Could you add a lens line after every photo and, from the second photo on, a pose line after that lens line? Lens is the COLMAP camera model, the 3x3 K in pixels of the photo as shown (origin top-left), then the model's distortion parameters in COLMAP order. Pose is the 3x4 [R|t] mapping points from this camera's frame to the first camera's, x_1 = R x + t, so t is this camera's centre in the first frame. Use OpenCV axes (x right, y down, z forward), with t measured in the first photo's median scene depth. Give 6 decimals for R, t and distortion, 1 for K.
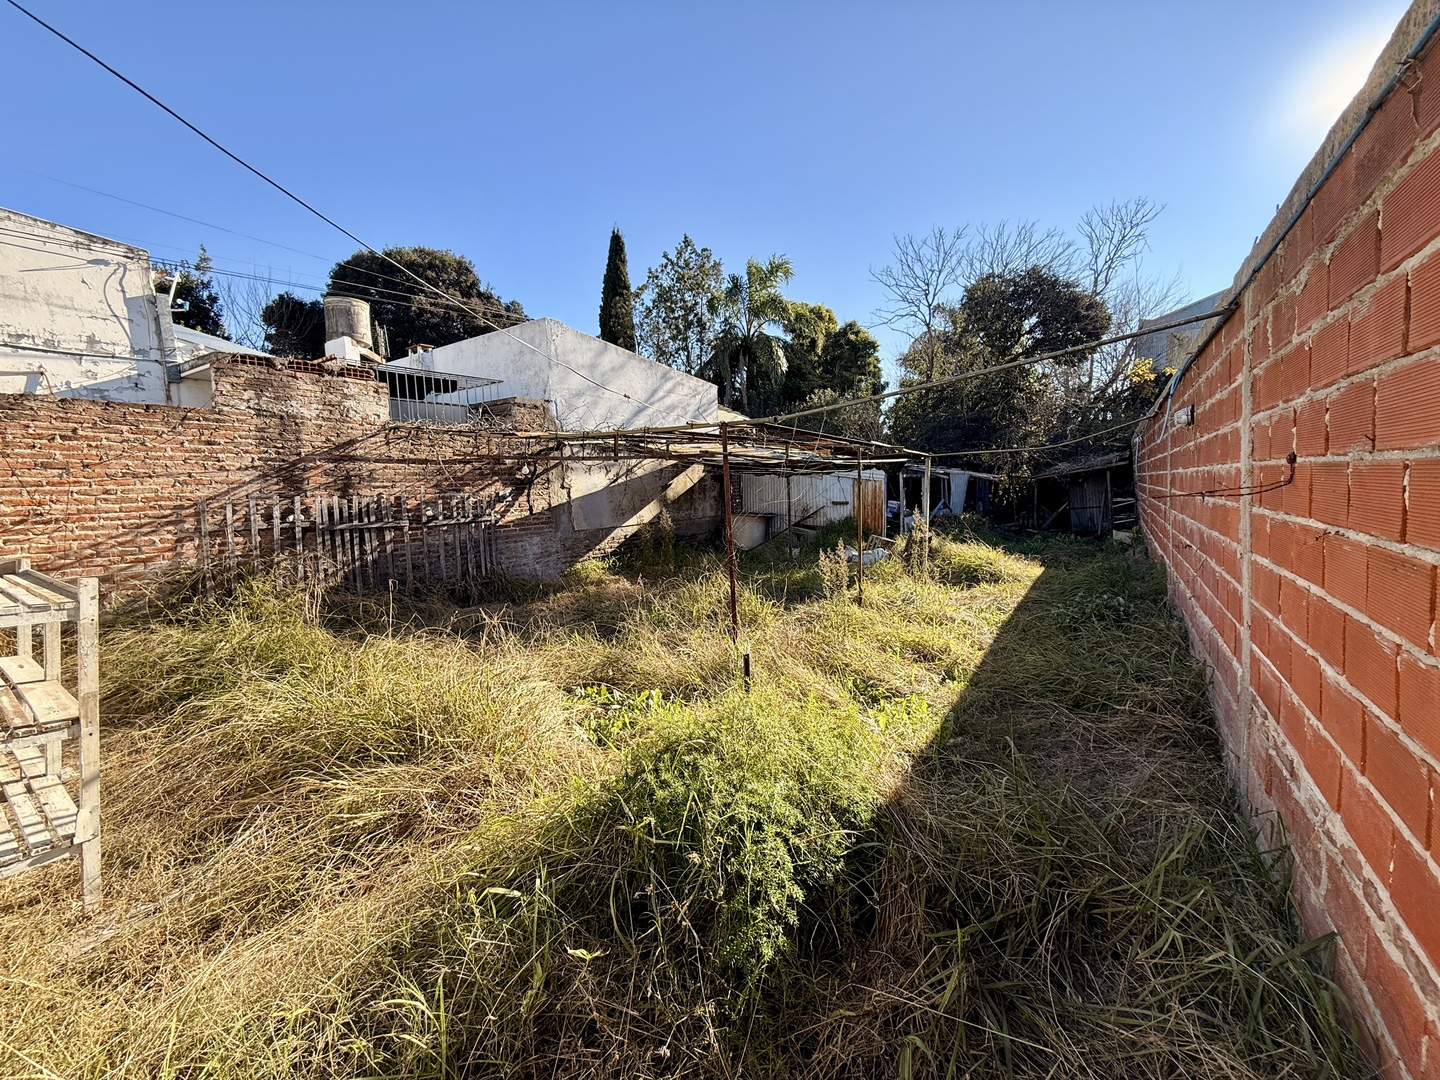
lens RADIAL K [[570.7, 0, 725.2], [0, 570.7, 542.2], [0, 0, 1]] dist [-0.001903, -0.000113]
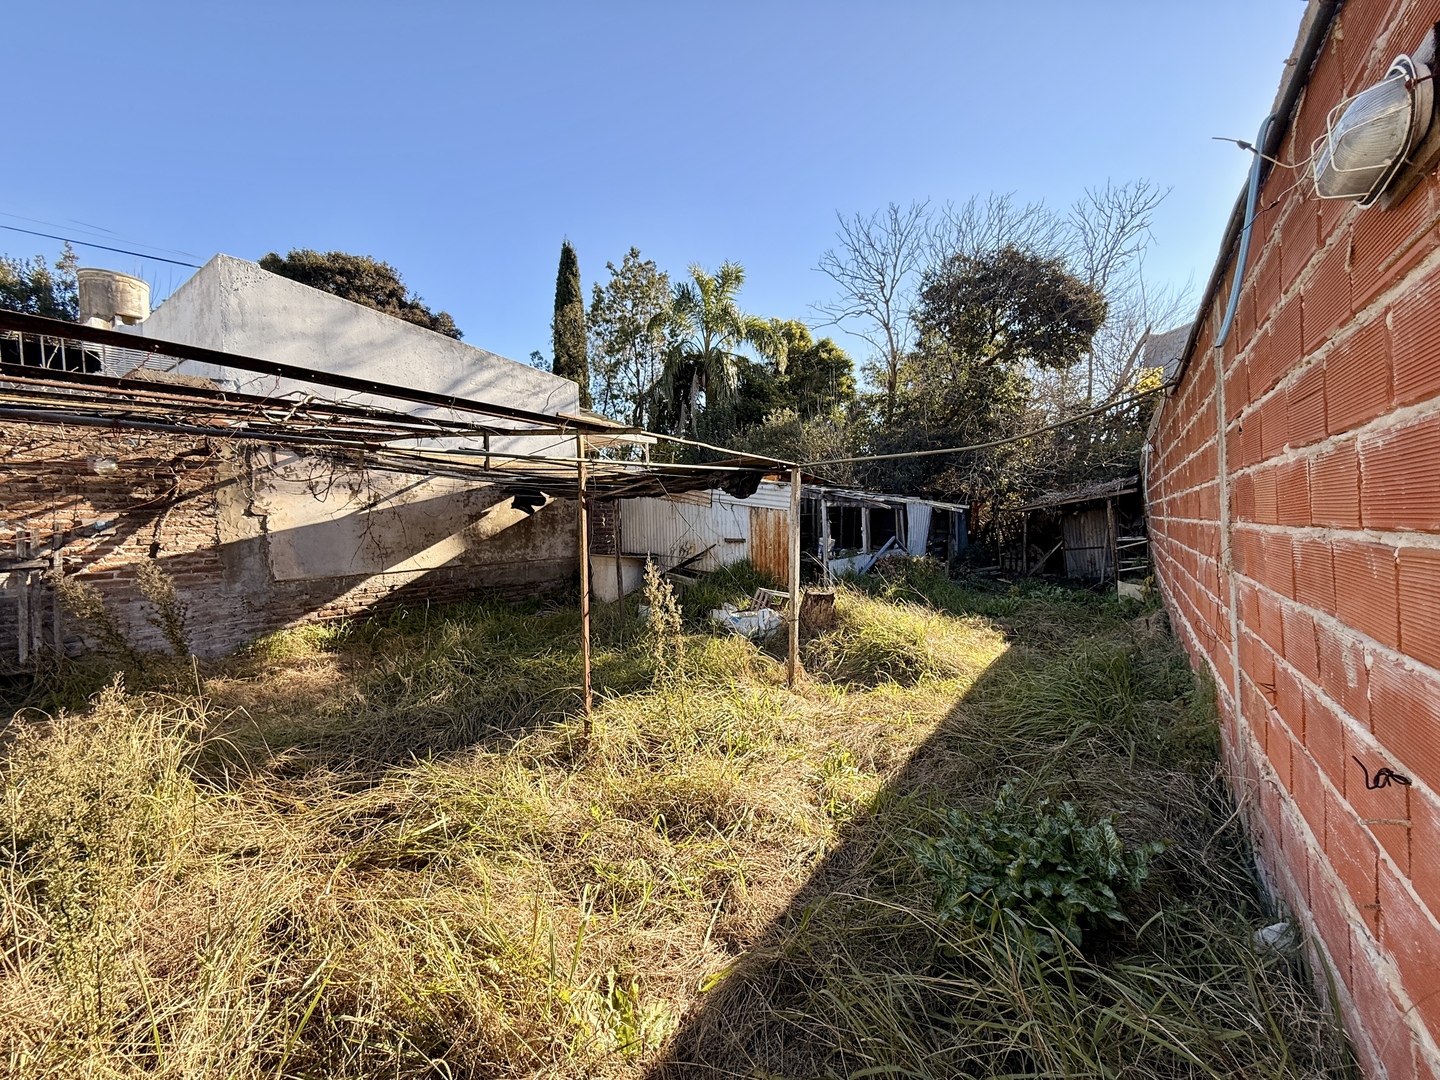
lens RADIAL K [[570.7, 0, 725.2], [0, 570.7, 542.2], [0, 0, 1]] dist [-0.001903, -0.000113]
pose [[0.999828, 0.008313, -0.016576, 0.186389], [-0.009282, 0.998199, -0.059267, -0.021980], [0.016054, 0.059411, 0.998105, 0.256837]]
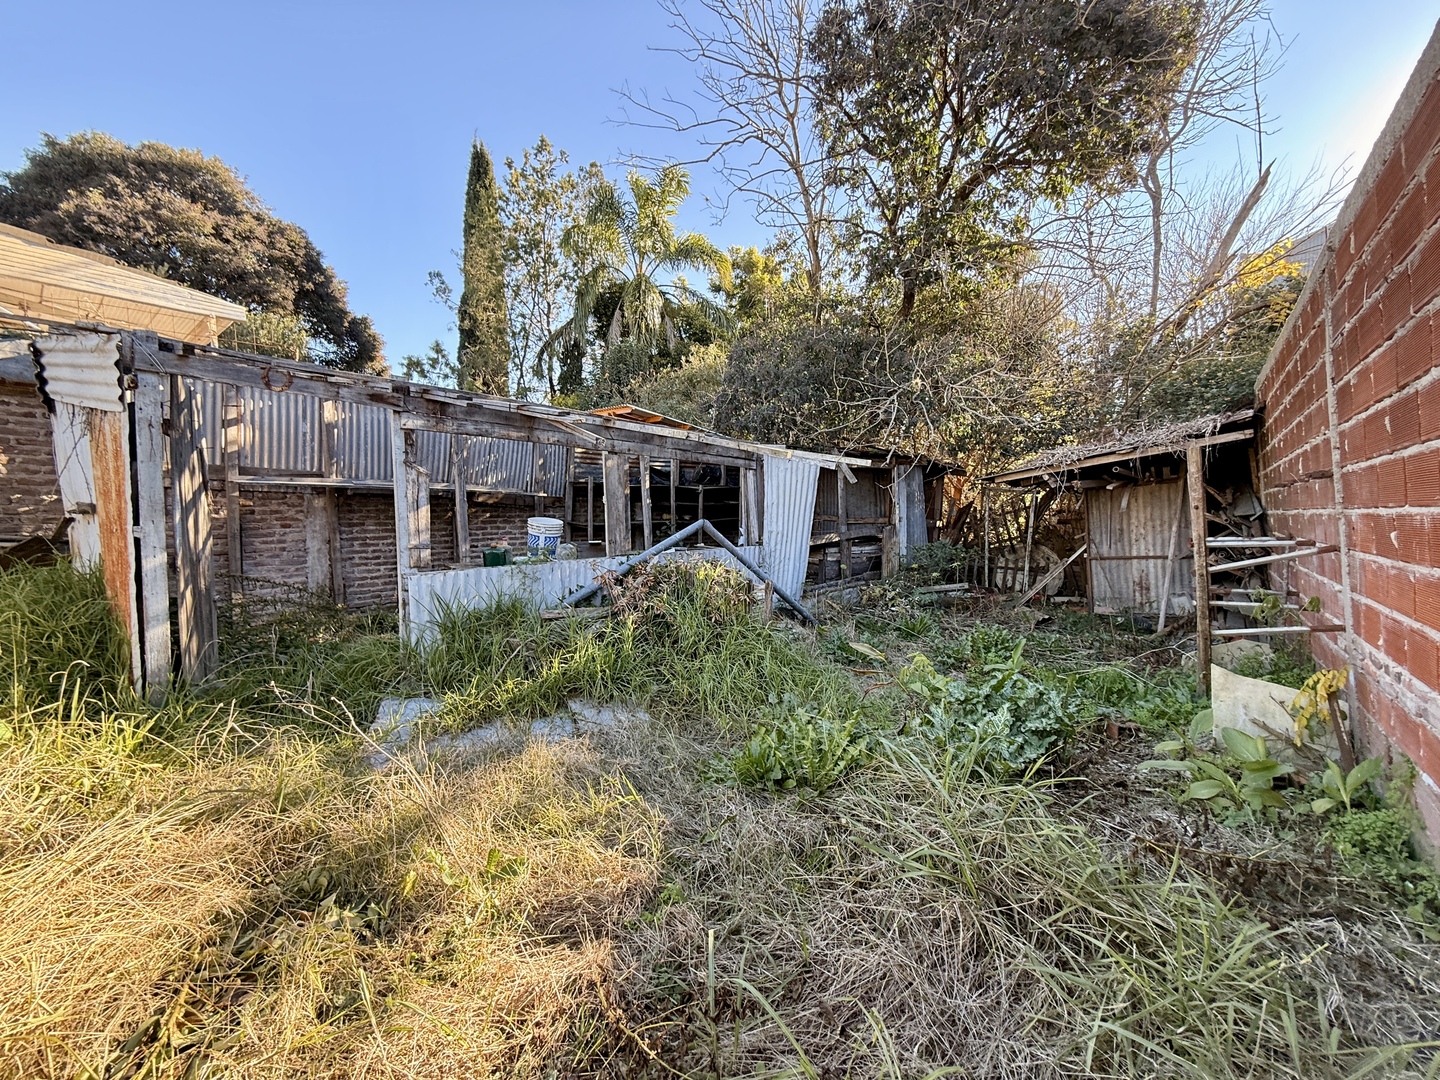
lens RADIAL K [[571.6, 0, 724.4], [0, 571.6, 533.4], [0, 0, 1]] dist [0.000159, -0.000056]
pose [[0.995027, 0.046663, -0.088000, 0.471050], [-0.051597, 0.997171, -0.054652, -0.050456], [0.085201, 0.058921, 0.994620, 0.704850]]
